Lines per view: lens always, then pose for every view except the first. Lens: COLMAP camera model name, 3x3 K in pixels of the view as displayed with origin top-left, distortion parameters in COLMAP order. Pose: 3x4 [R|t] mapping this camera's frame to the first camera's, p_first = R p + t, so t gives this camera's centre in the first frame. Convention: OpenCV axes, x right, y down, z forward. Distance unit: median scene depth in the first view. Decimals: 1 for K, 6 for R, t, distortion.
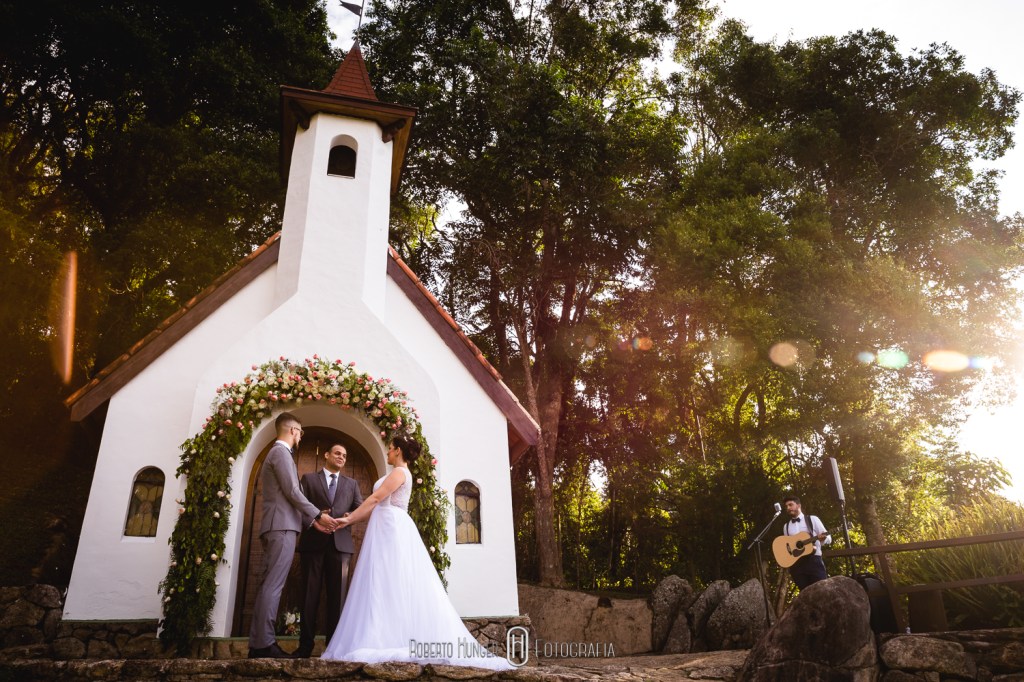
lens RADIAL K [[711.7, 0, 512.0], [0, 711.7, 341.0], [0, 0, 1]] dist [-0.111617, 0.103251]
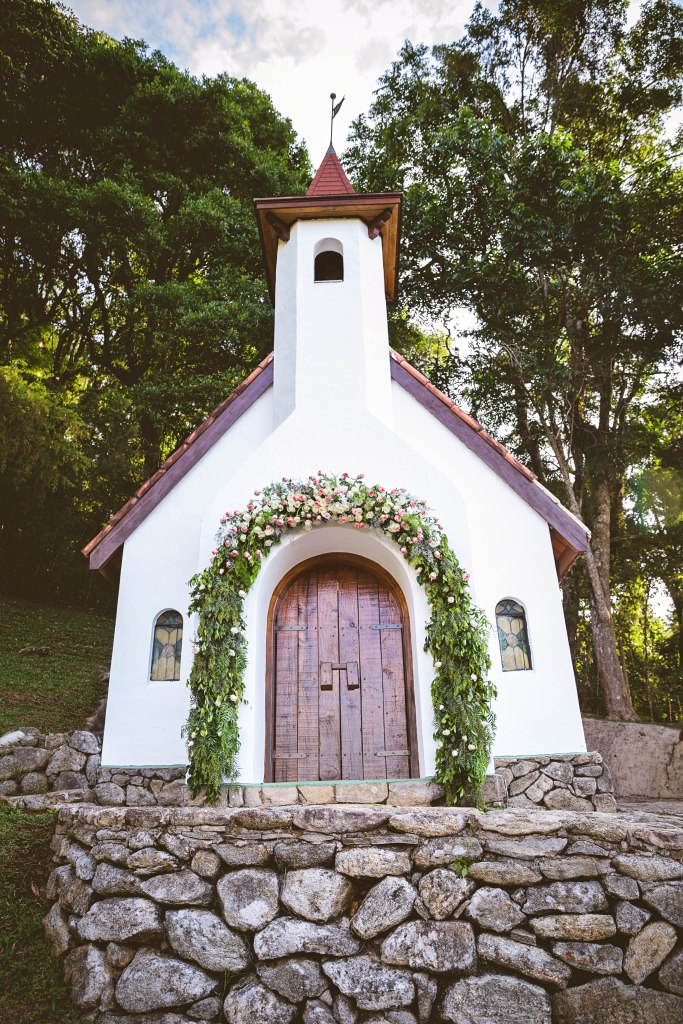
lens RADIAL K [[711.7, 0, 341.5], [0, 711.7, 512.0], [0, 0, 1]] dist [-0.111617, 0.103251]
pose [[0.951739, -0.110808, -0.286208, 0.000983], [0.121057, 0.992477, 0.018309, 0.058362], [0.282026, -0.052073, 0.957992, 0.139564]]
